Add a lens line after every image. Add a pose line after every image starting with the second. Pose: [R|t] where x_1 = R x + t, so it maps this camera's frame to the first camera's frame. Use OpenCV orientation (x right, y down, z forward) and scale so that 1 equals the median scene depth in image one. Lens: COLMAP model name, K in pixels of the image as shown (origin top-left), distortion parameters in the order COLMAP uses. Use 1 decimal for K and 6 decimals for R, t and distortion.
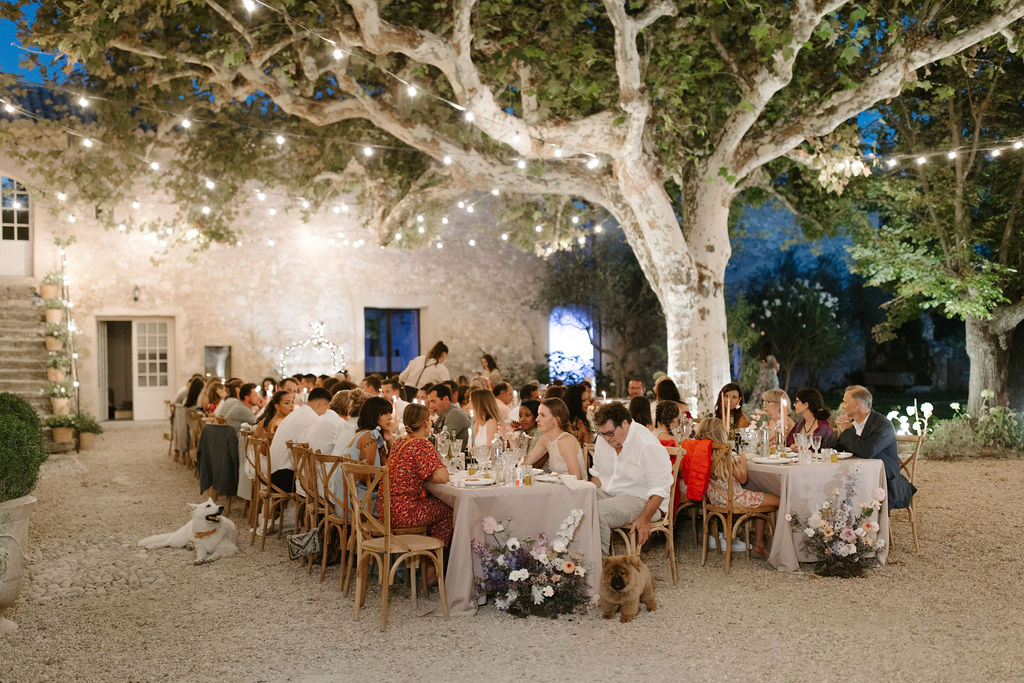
lens RADIAL K [[993.9, 0, 510.0], [0, 993.9, 357.2], [0, 0, 1]] dist [-0.000642, -0.004338]
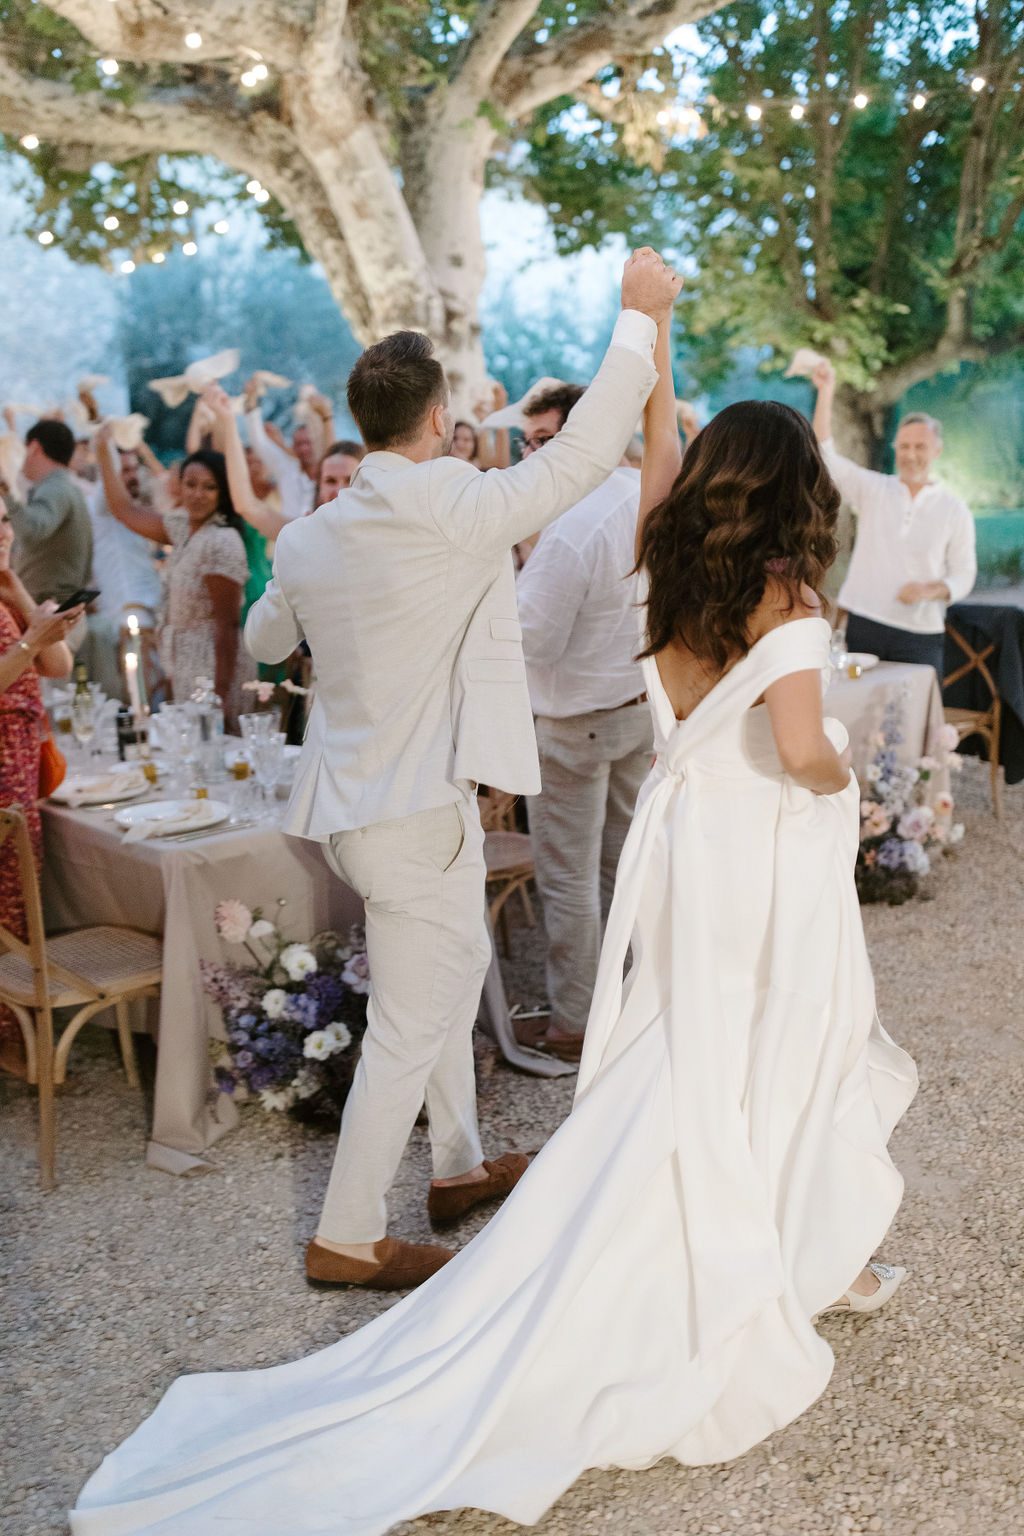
lens RADIAL K [[1442.5, 0, 513.3], [0, 1442.5, 752.2], [0, 0, 1]] dist [-0.001597, 0.011631]
pose [[0.949021, -0.082923, 0.304112, -0.034433], [0.018424, 0.977720, 0.209105, -0.008002], [-0.314675, -0.192842, 0.929404, 0.172306]]
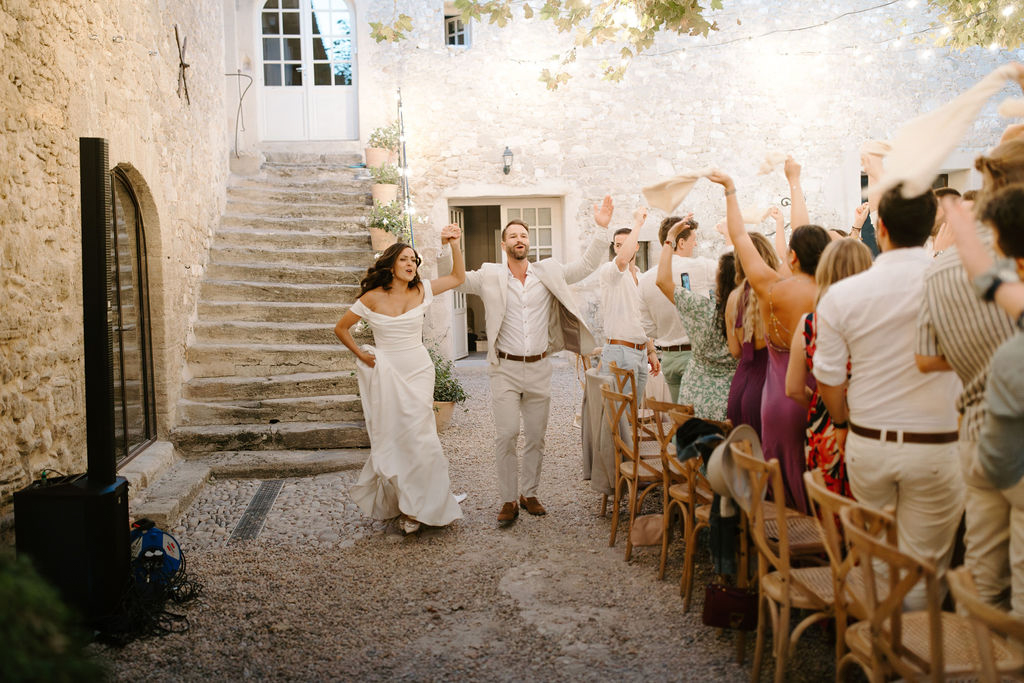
lens RADIAL K [[1001.1, 0, 539.8], [0, 1001.1, 340.2], [0, 0, 1]] dist [-0.008570, -0.013188]
pose [[0.954292, 0.008999, -0.298739, -0.248292], [0.014553, 0.996962, 0.076520, 0.002192], [0.298520, -0.077370, 0.951262, 0.589835]]
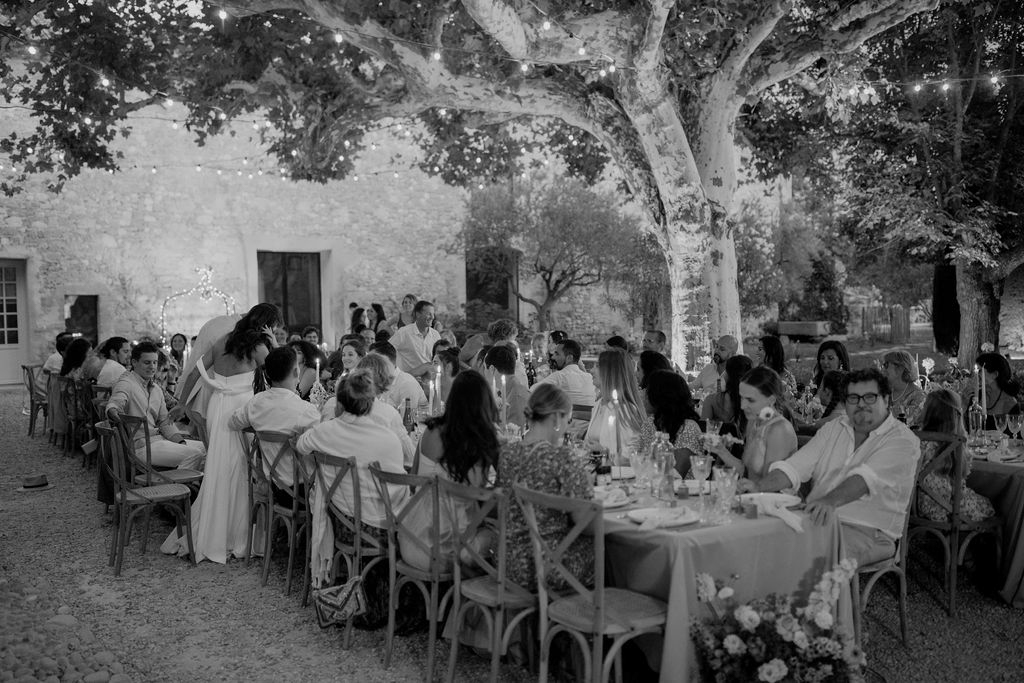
lens RADIAL K [[1001.1, 0, 539.8], [0, 1001.1, 340.2], [0, 0, 1]] dist [-0.008570, -0.013188]
pose [[0.984913, -0.008189, 0.172856, -0.092105], [0.002124, 0.999377, 0.035239, -0.003520], [-0.173037, -0.034340, 0.984316, 0.162424]]
